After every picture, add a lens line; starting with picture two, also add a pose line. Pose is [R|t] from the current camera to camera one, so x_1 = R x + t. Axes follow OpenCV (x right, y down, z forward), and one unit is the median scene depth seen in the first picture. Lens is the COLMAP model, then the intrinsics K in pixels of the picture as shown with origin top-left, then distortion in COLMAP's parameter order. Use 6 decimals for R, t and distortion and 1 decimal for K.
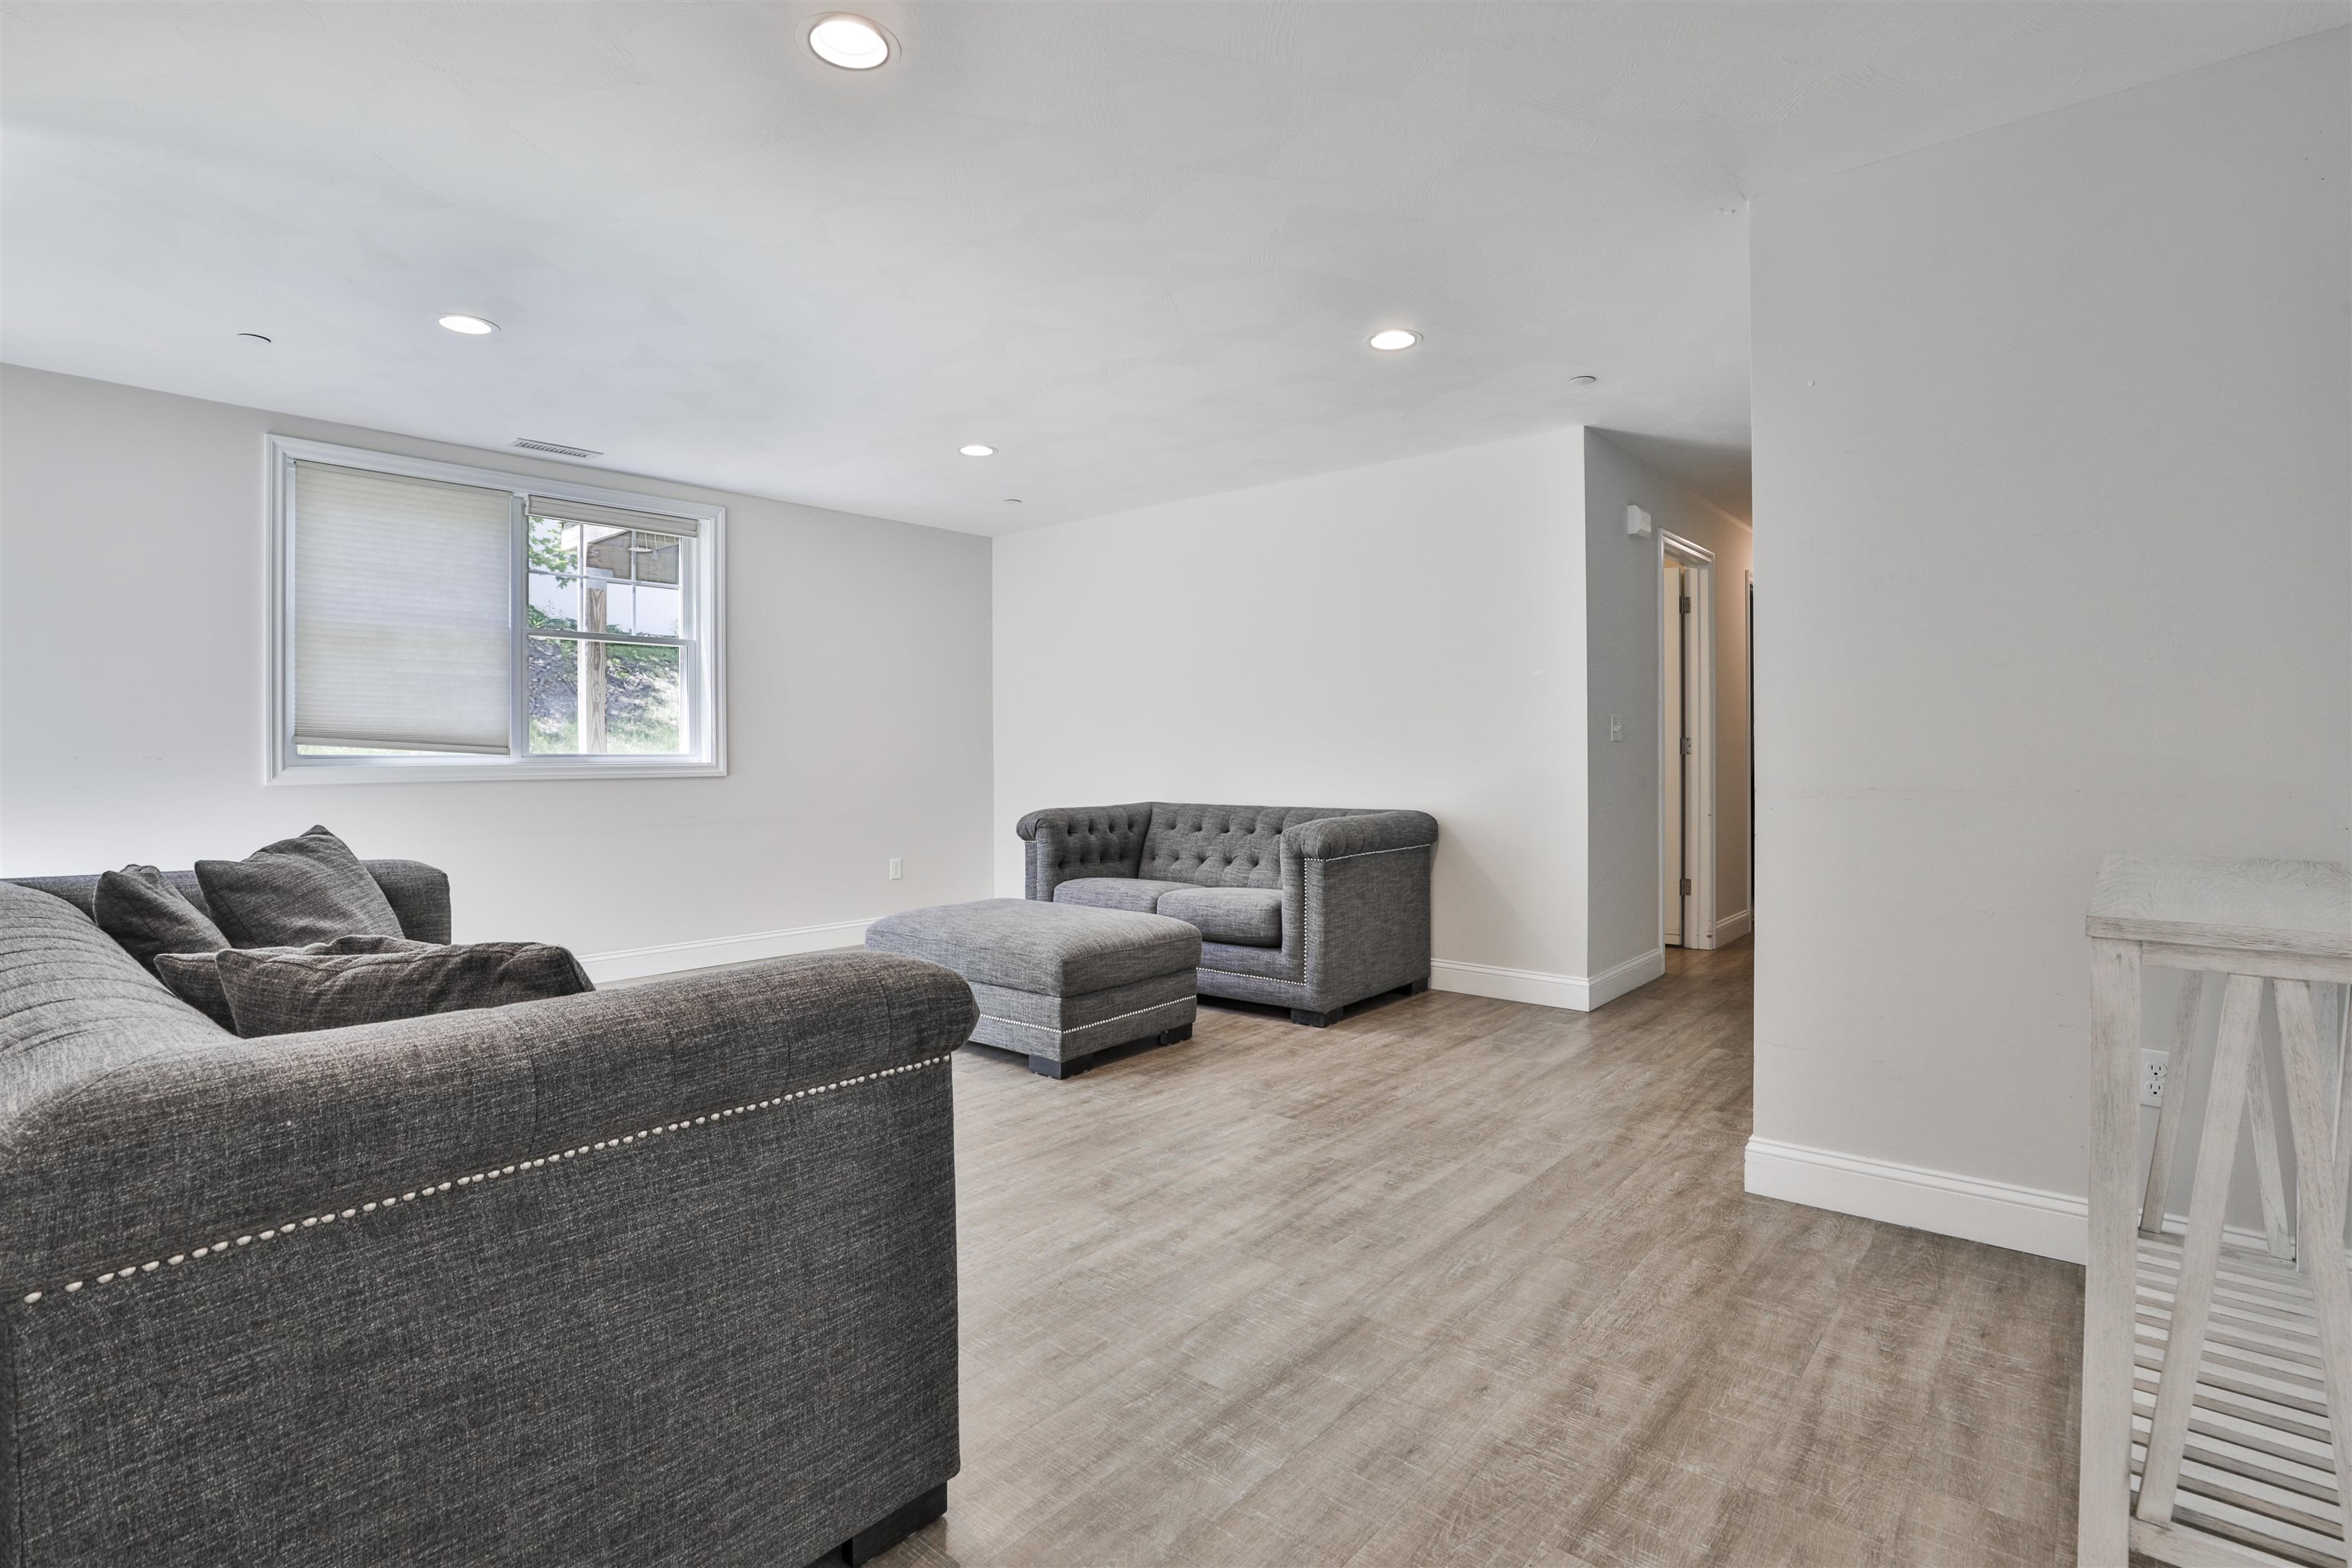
lens RADIAL K [[1099.4, 0, 1176.0], [0, 1099.4, 784.0], [0, 0, 1]] dist [-0.033798, -0.000154]
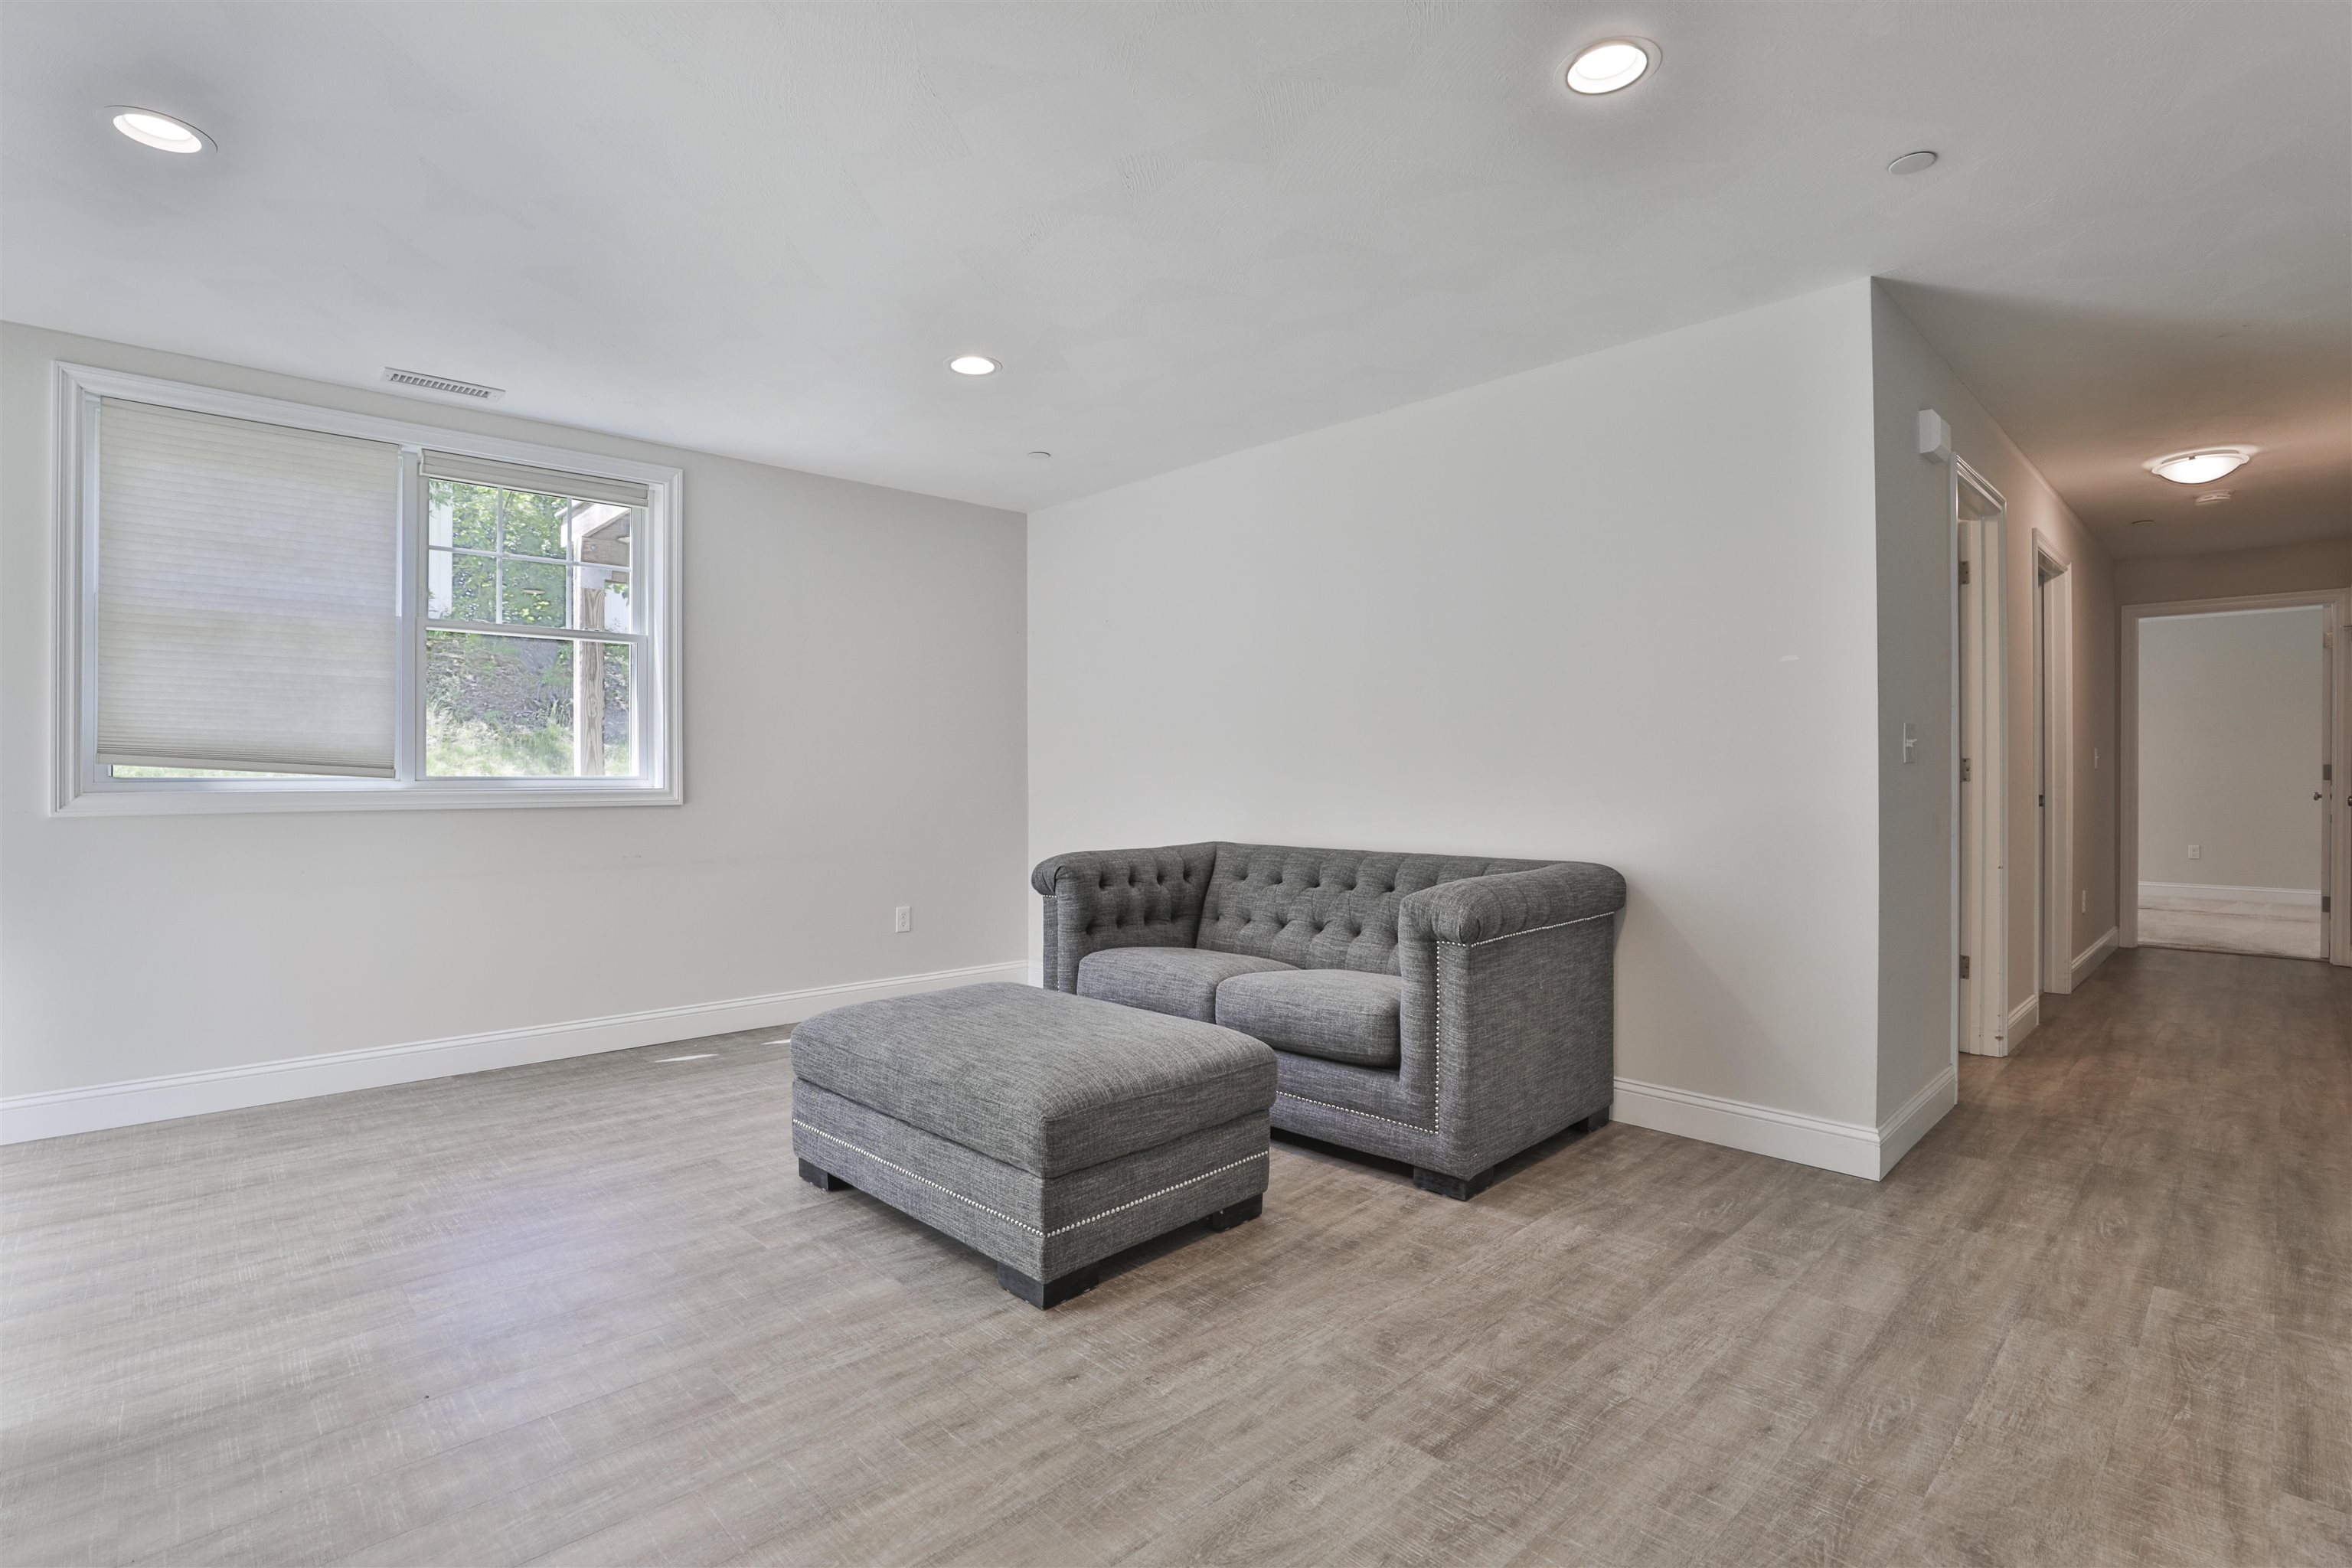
lens RADIAL K [[1104.7, 0, 1149.1], [0, 1104.7, 781.6], [0, 0, 1]] dist [-0.037296, 0.009067]
pose [[0.994739, 0.003230, -0.102396, 0.013182], [-0.005486, 0.999748, -0.021763, -0.011600], [0.102299, 0.022210, 0.994506, 0.320749]]
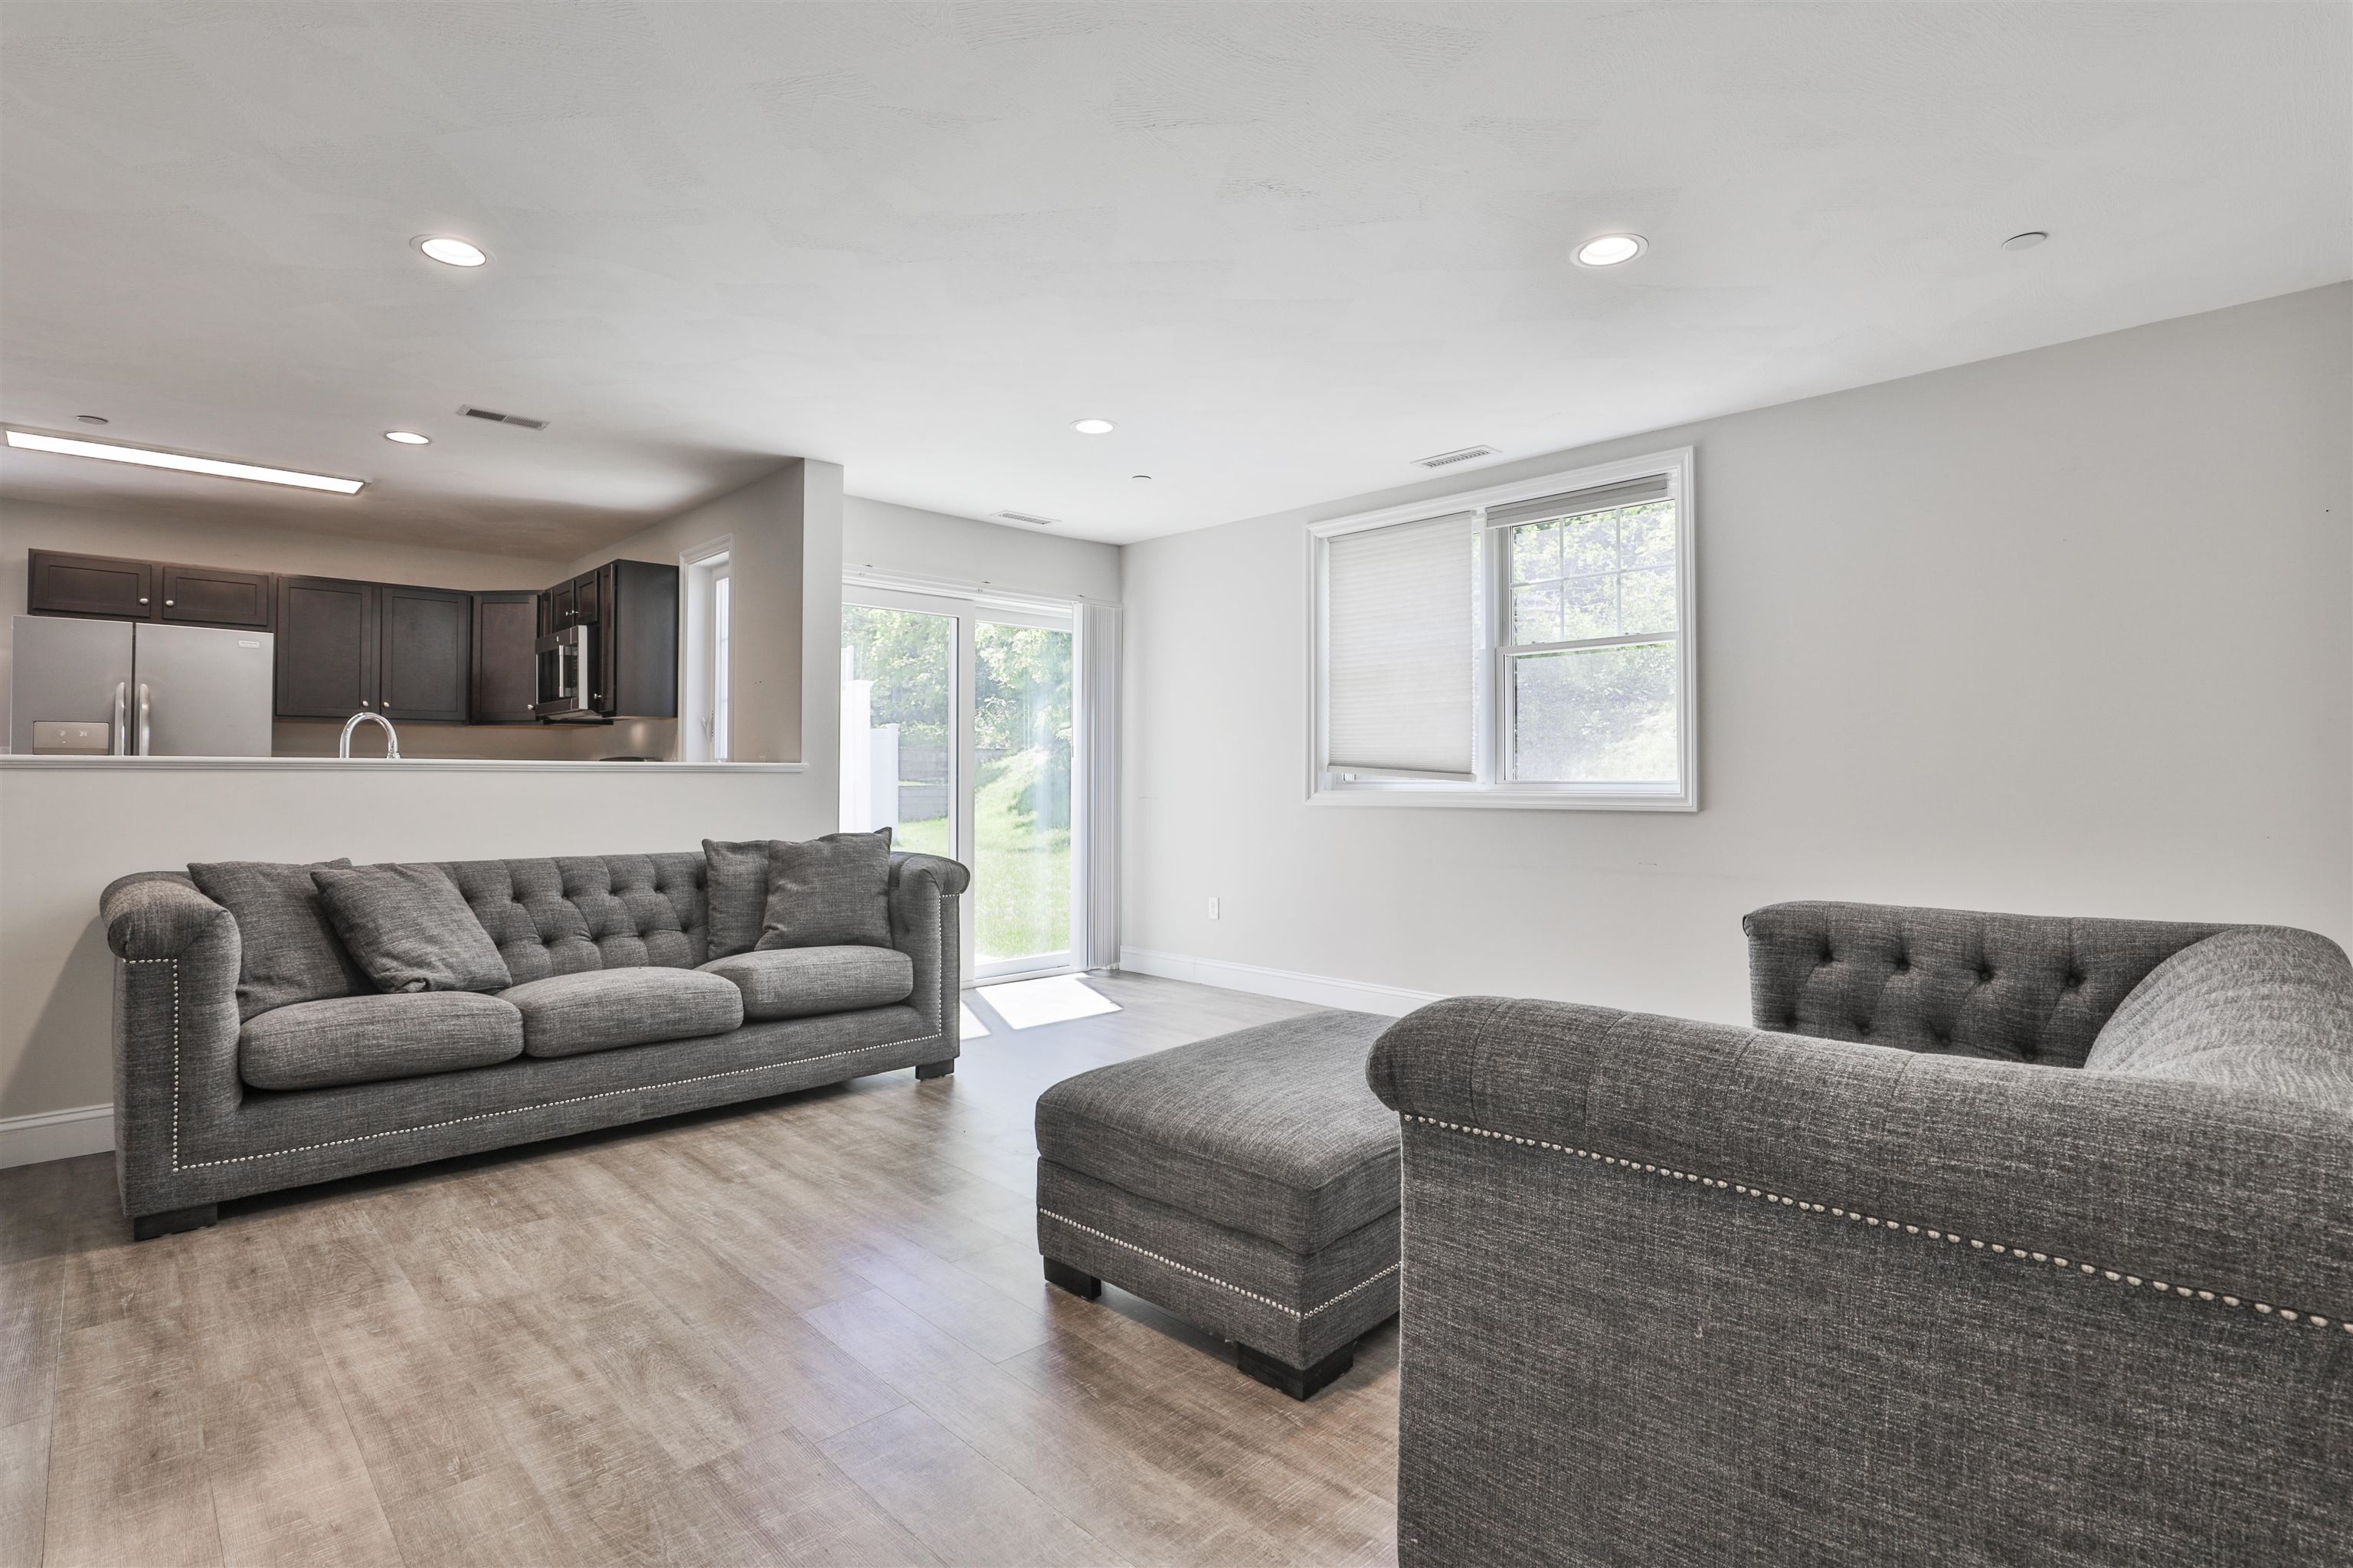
lens RADIAL K [[1105.2, 0, 1149.6], [0, 1105.2, 781.6], [0, 0, 1]] dist [-0.037296, 0.009067]
pose [[-0.072072, 0.004142, -0.997391, 0.448458], [-0.030361, 0.999519, 0.006345, -0.028053], [0.996937, 0.030739, -0.071911, 0.909322]]
